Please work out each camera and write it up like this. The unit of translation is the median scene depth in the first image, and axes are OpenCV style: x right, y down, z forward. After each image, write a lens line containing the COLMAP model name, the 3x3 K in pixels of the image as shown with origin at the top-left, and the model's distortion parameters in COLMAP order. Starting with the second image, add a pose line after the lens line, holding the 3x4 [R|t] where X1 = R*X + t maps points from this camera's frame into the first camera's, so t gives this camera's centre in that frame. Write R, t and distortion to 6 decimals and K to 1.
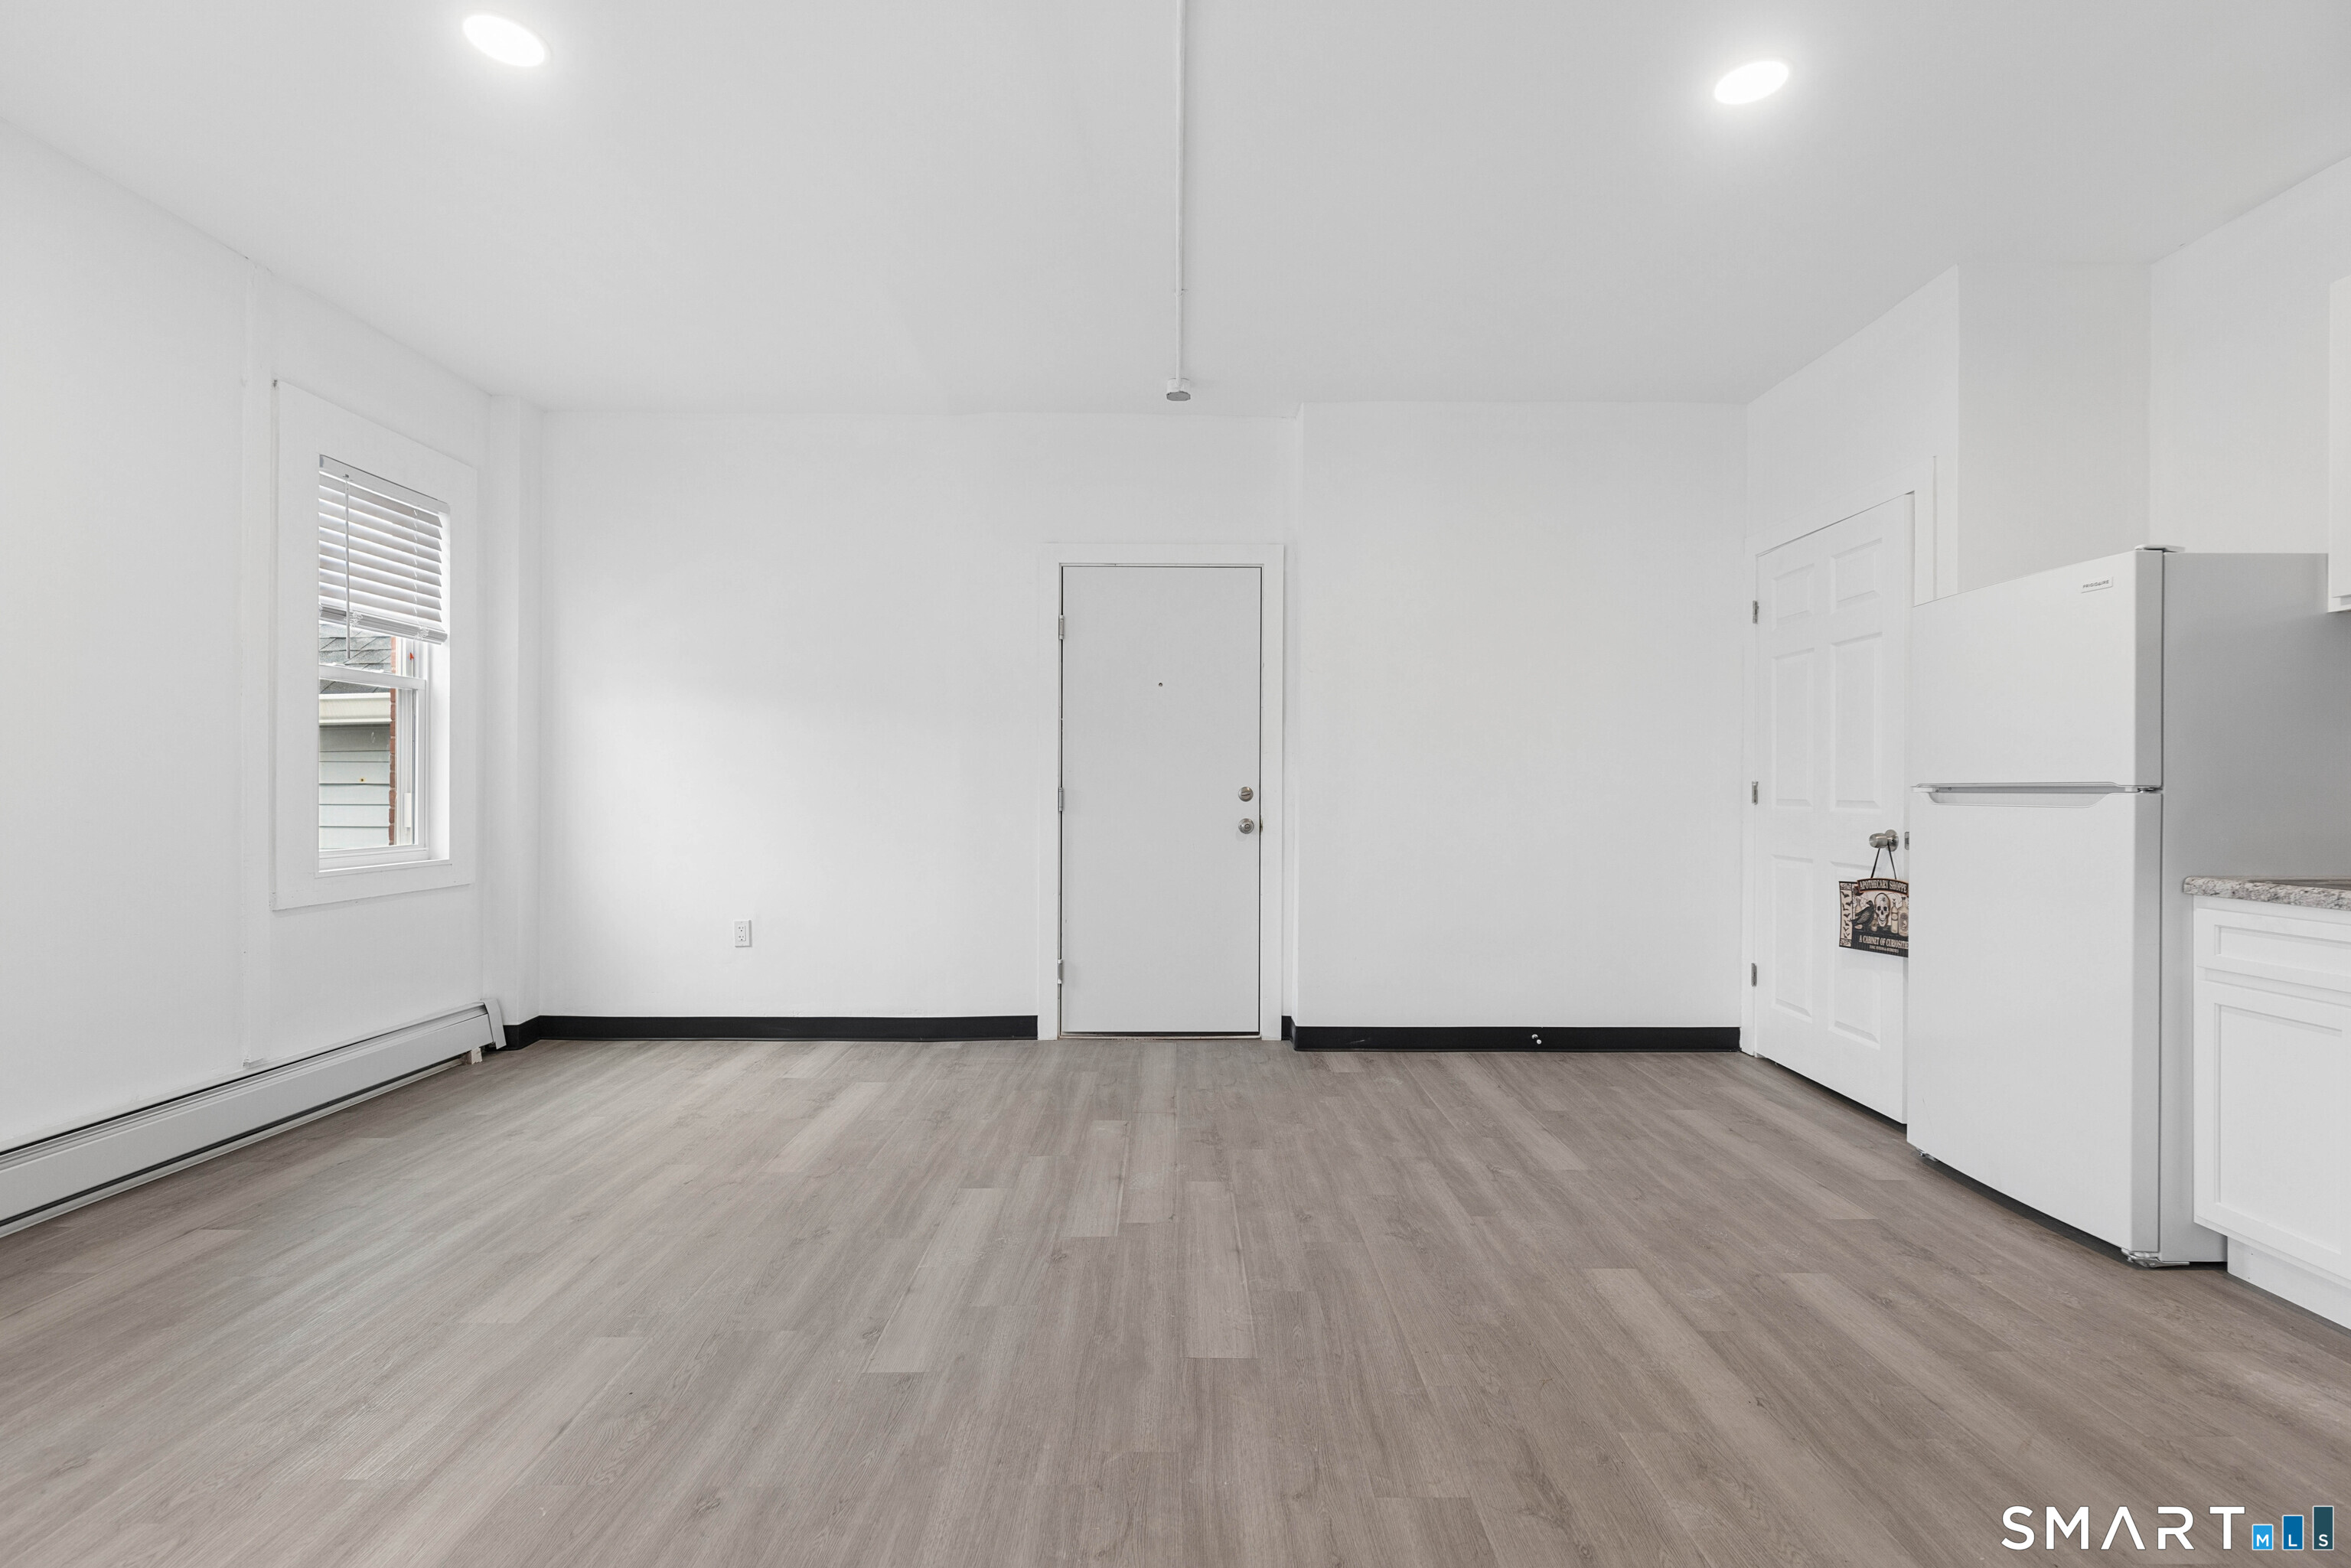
lens RADIAL K [[1050.5, 0, 1175.5], [0, 1050.5, 784.0], [0, 0, 1]] dist [0.001936, 0.000305]
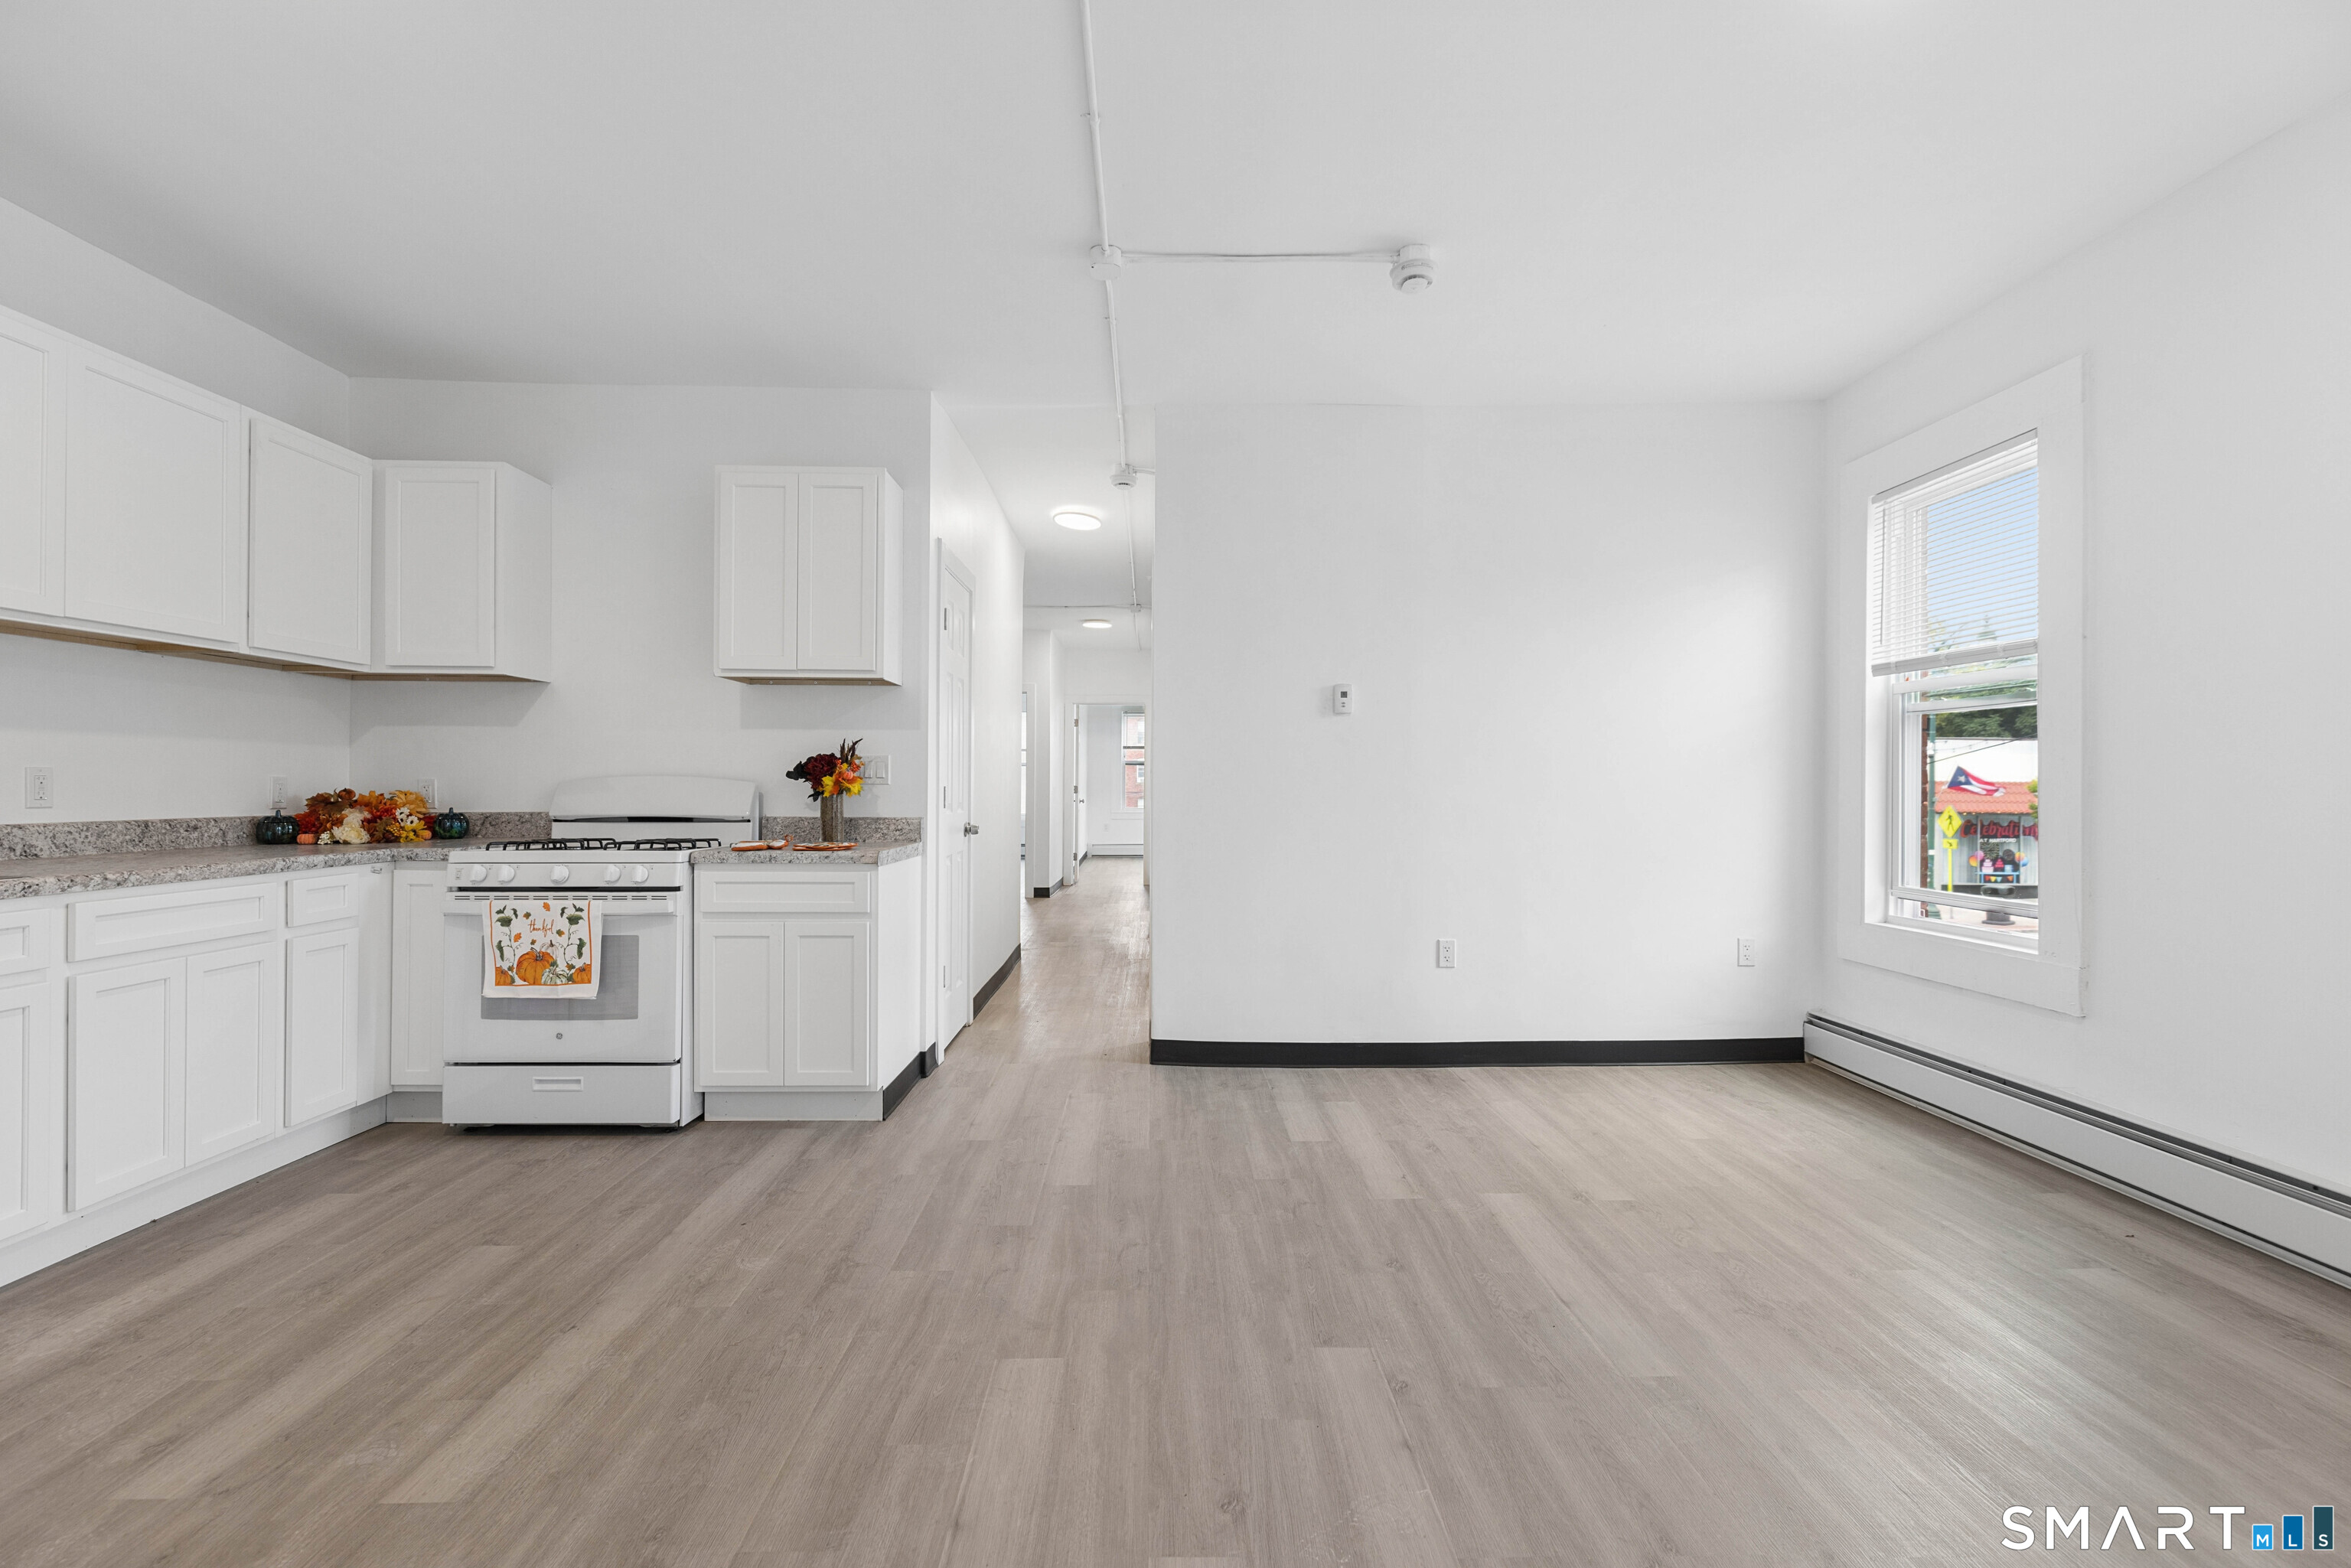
lens RADIAL K [[1050.5, 0, 1175.5], [0, 1050.5, 784.0], [0, 0, 1]] dist [0.001936, 0.000305]
pose [[-0.999717, -0.009295, -0.021900, -0.055472], [-0.009156, 0.999937, -0.006422, -0.002657], [0.021958, -0.006219, -0.999740, 1.648234]]
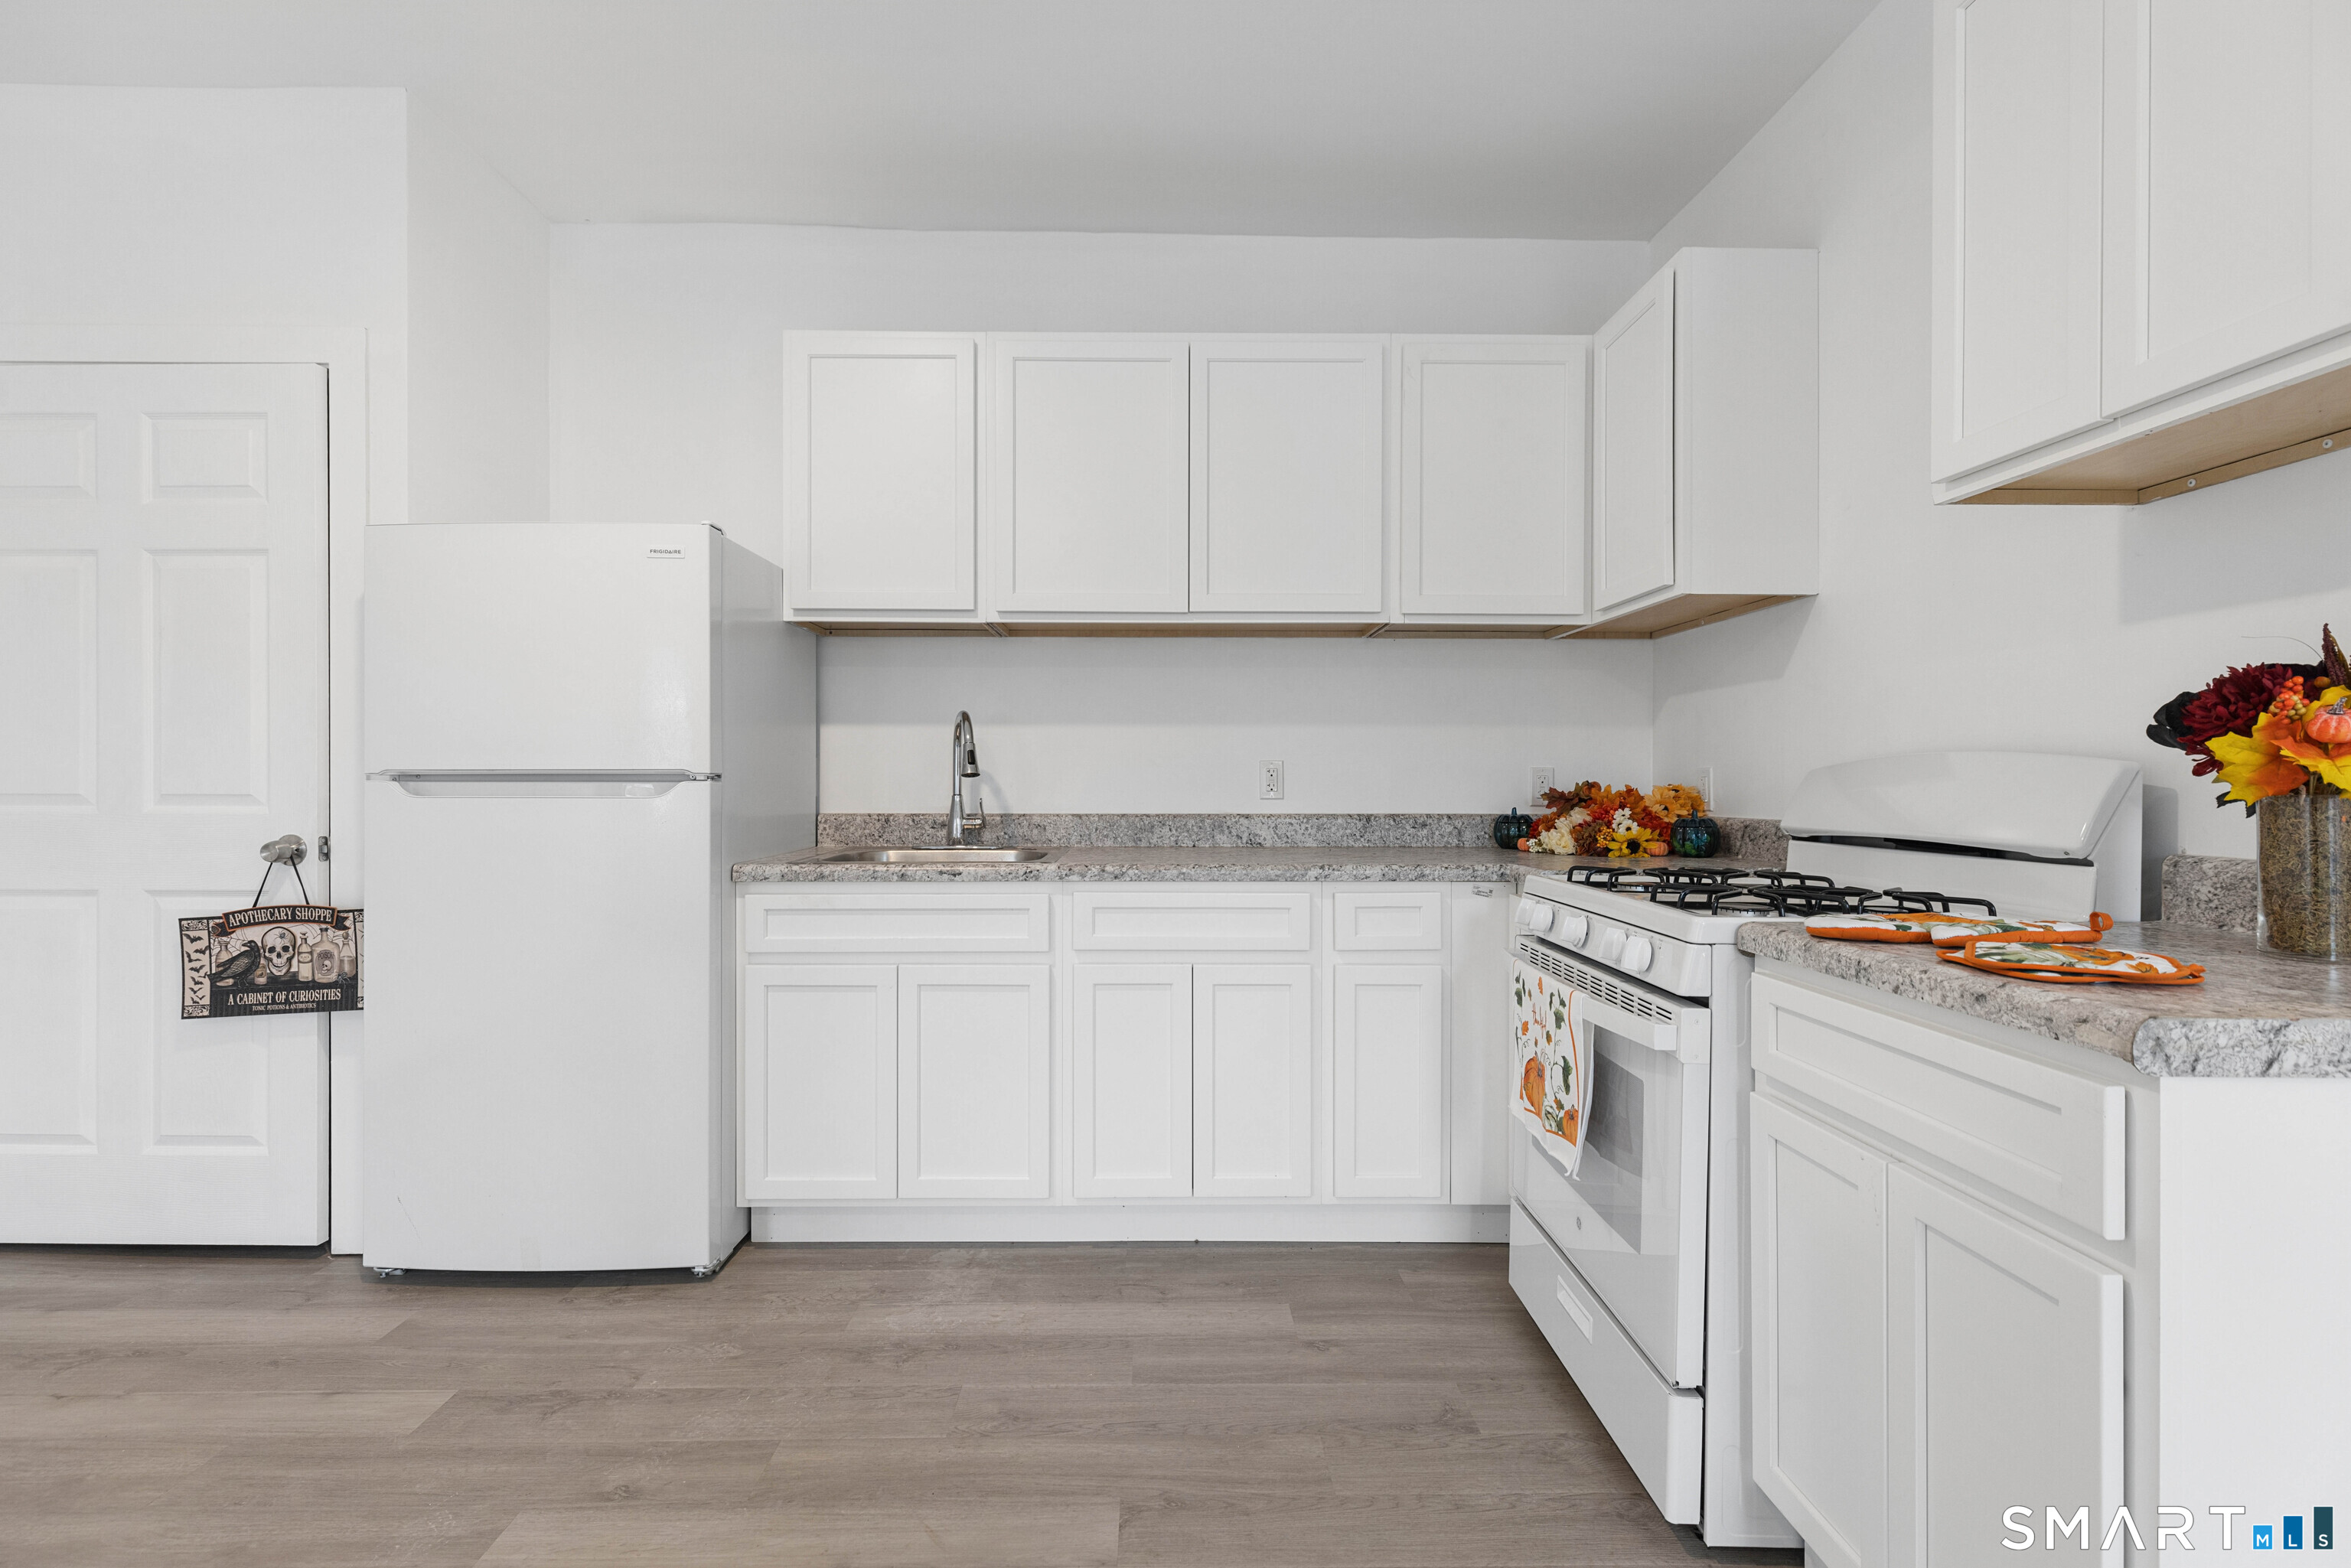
lens RADIAL K [[1050.5, 0, 1175.5], [0, 1050.5, 784.0], [0, 0, 1]] dist [0.001936, 0.000305]
pose [[-0.015330, -0.007121, 0.999857, -0.040621], [-0.005160, 0.999962, 0.007043, 0.002221], [-0.999869, -0.005051, -0.015366, 0.582272]]
